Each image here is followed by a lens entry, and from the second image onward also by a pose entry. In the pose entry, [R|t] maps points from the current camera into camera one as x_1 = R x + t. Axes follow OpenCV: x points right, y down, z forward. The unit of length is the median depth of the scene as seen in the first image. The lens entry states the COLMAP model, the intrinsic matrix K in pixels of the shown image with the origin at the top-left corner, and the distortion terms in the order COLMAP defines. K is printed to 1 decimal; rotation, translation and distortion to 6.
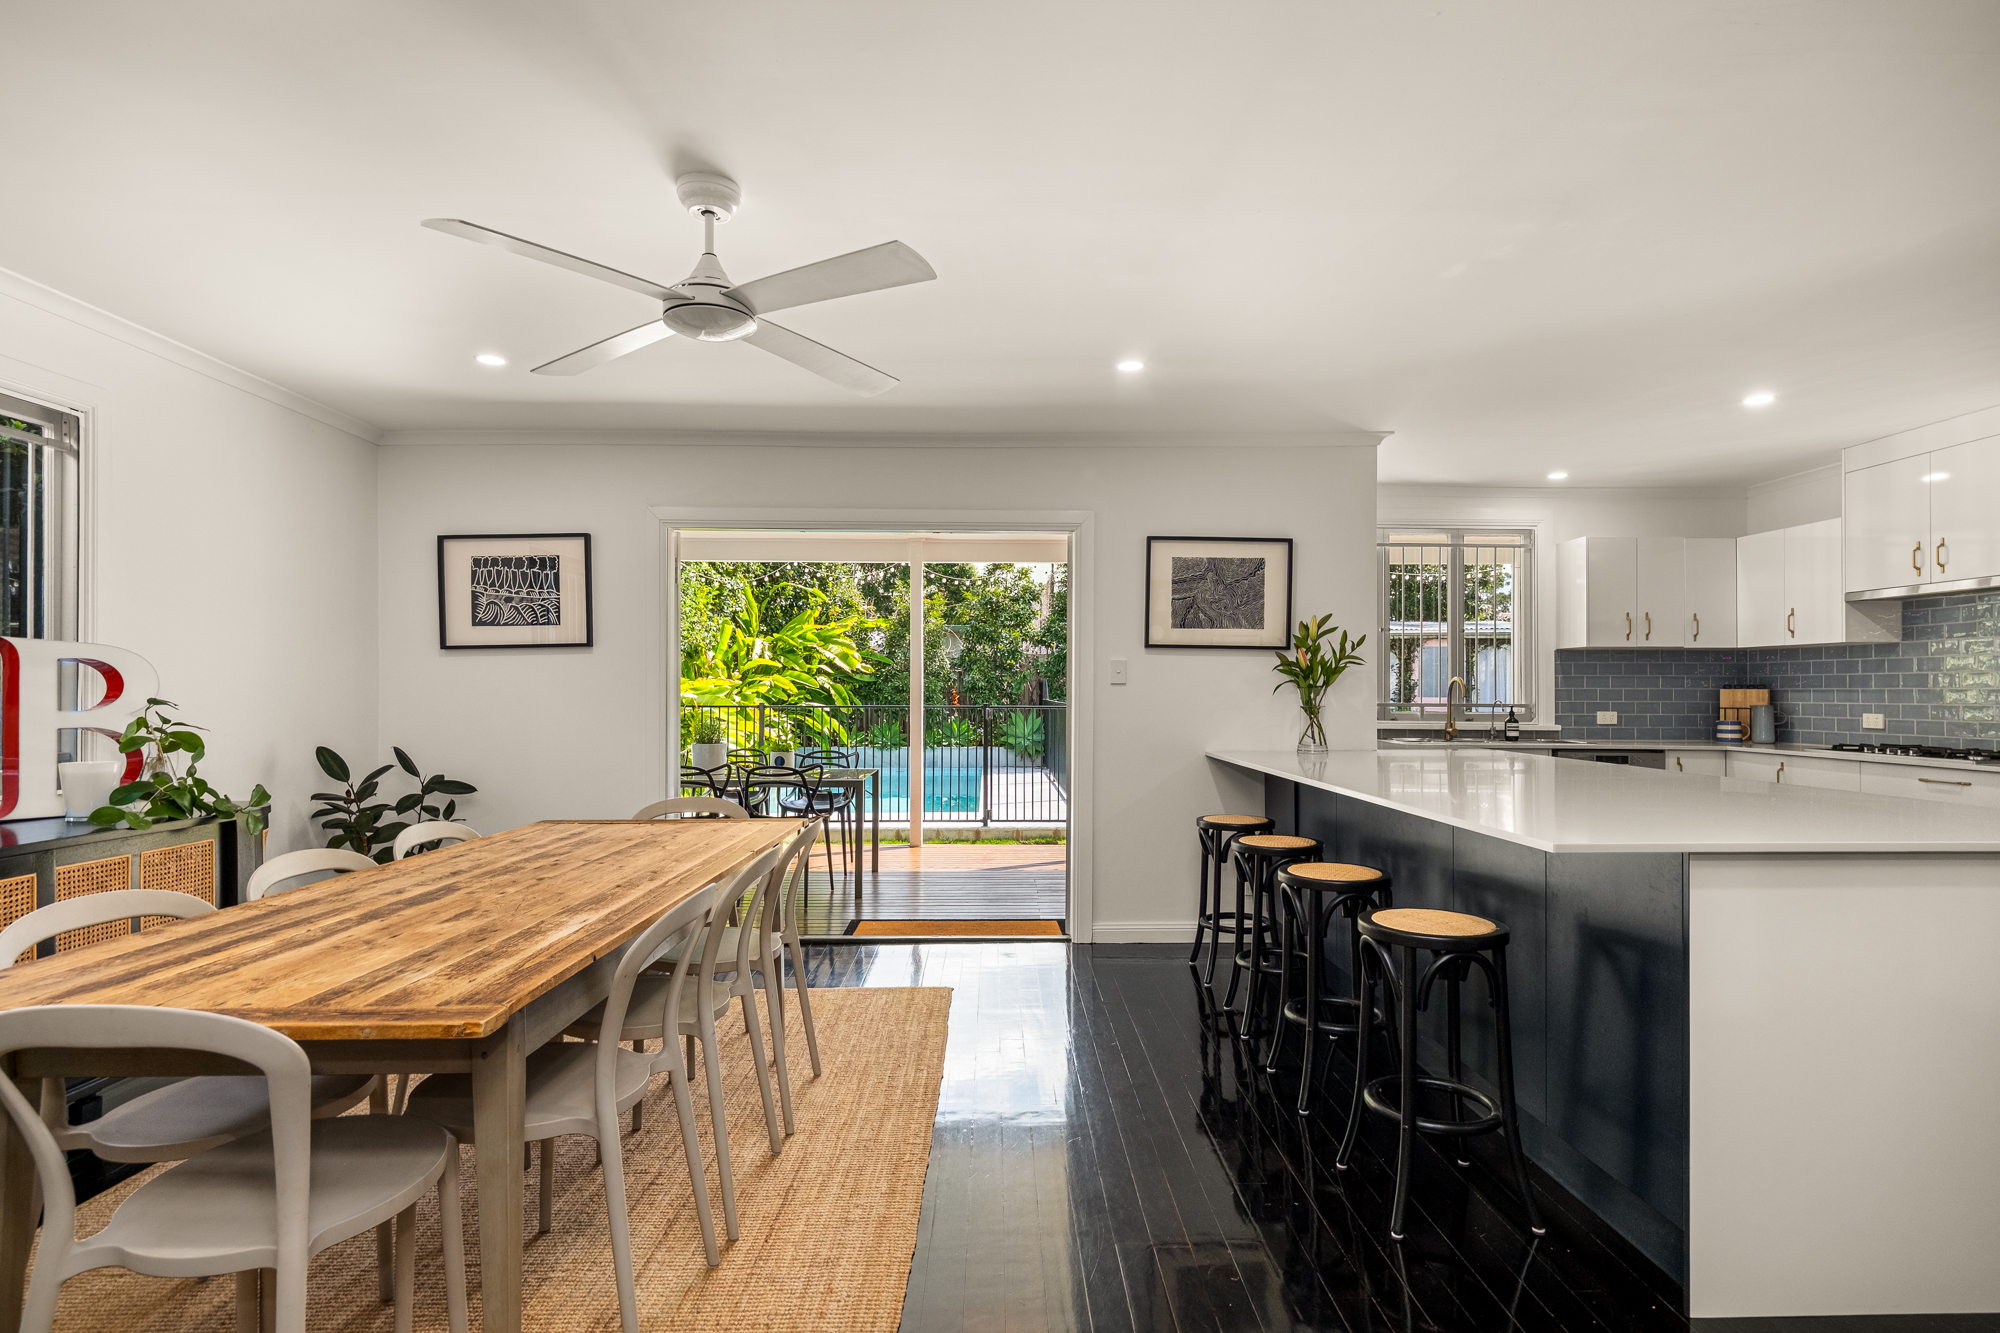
lens RADIAL K [[987.1, 0, 1019.8], [0, 987.1, 676.9], [0, 0, 1]] dist [0.005225, 0.000099]
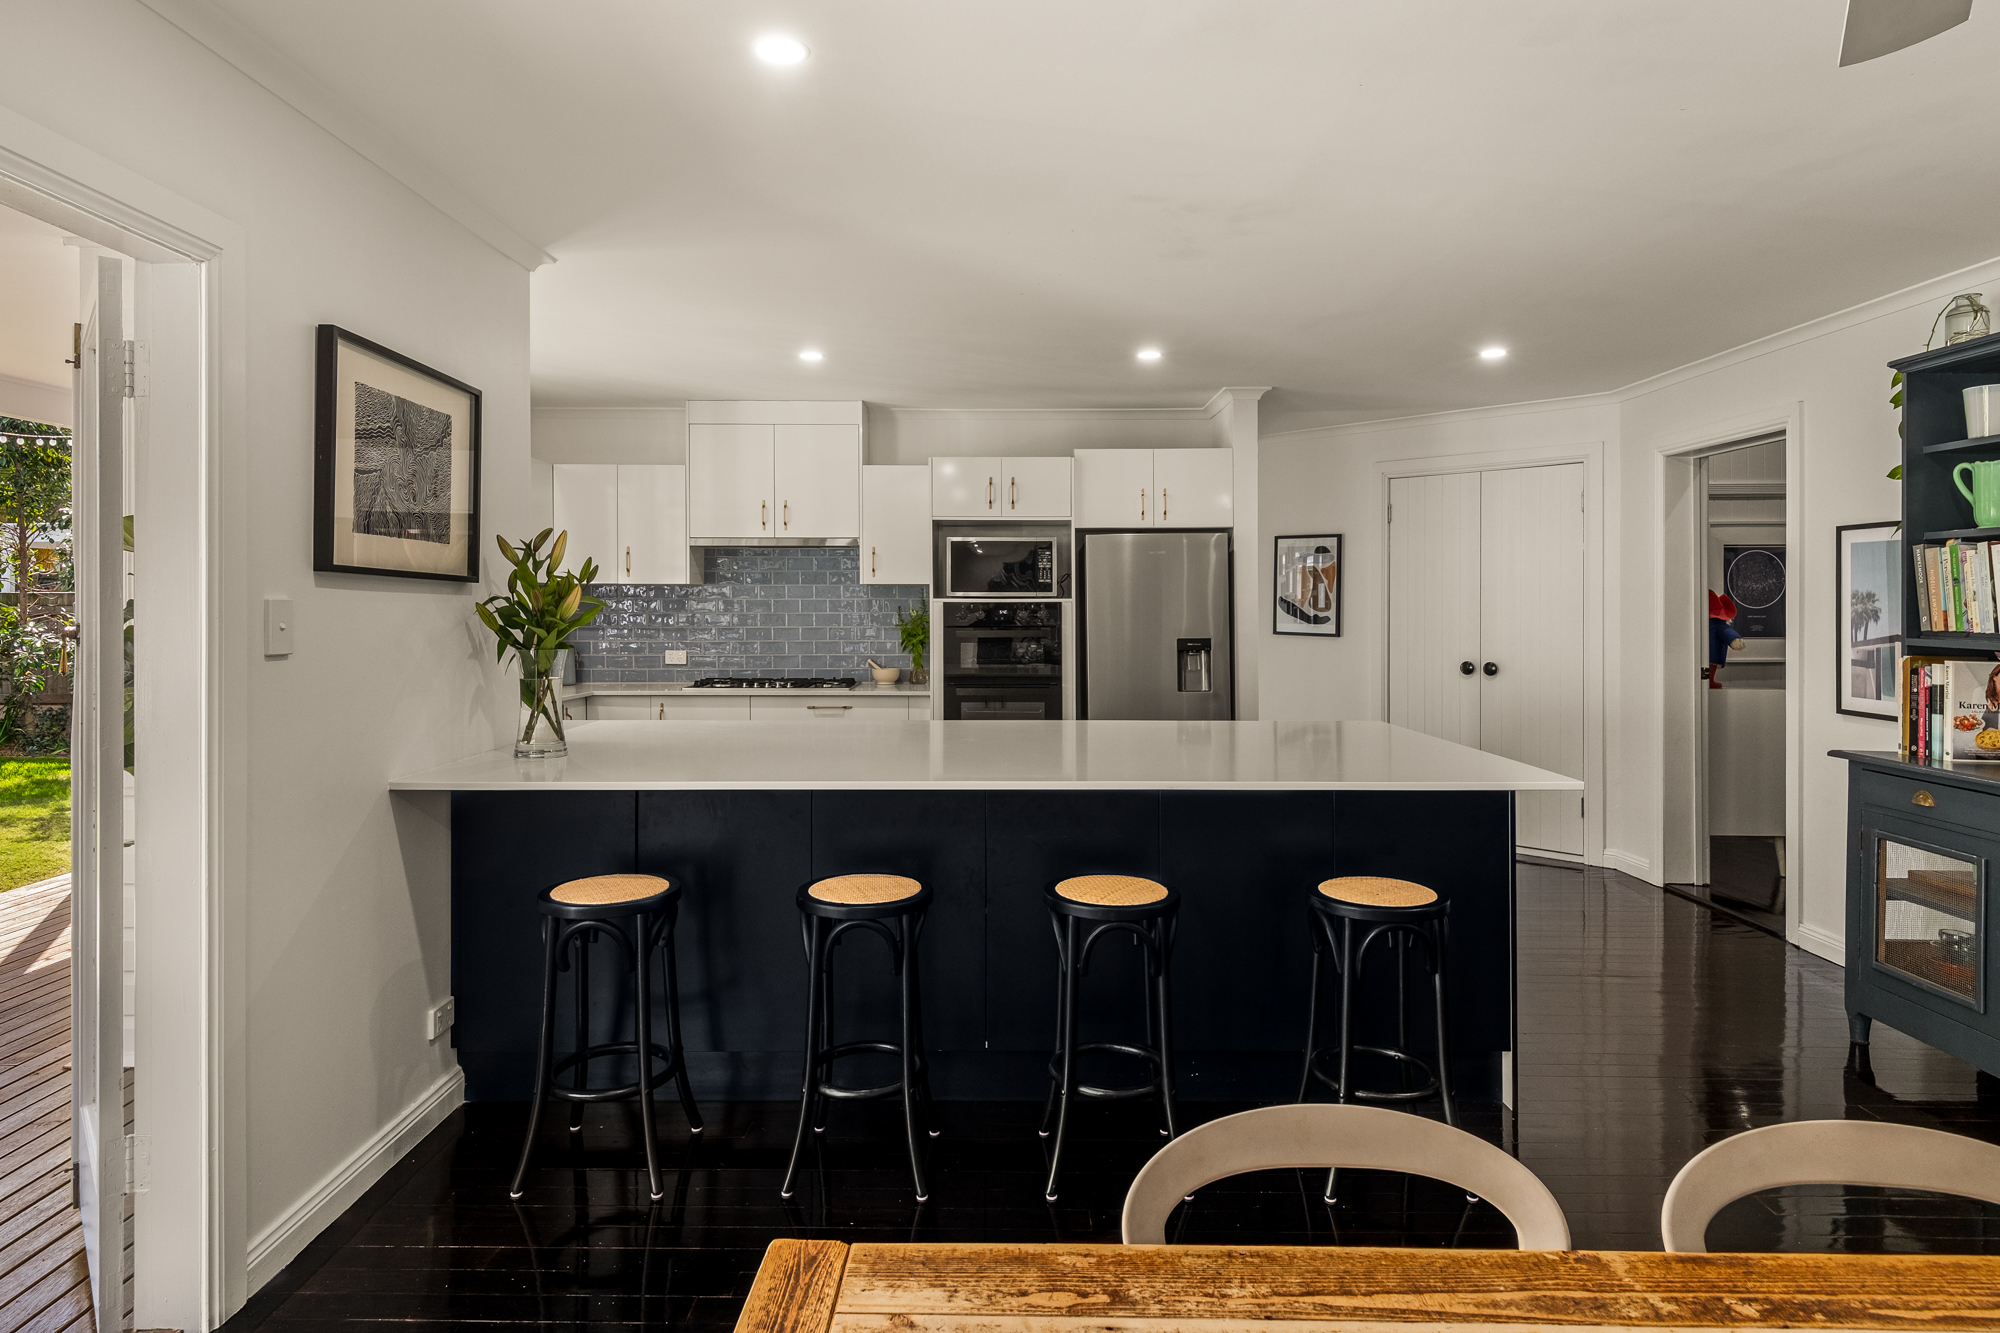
lens RADIAL K [[1121.9, 0, 987.2], [0, 1121.9, 615.6], [0, 0, 1]] dist [0.003062, 0.000414]
pose [[0.027066, -0.010381, 0.999580, -0.121583], [-0.015205, 0.999826, 0.010795, -0.006639], [-0.999518, -0.015491, 0.026903, 0.224835]]
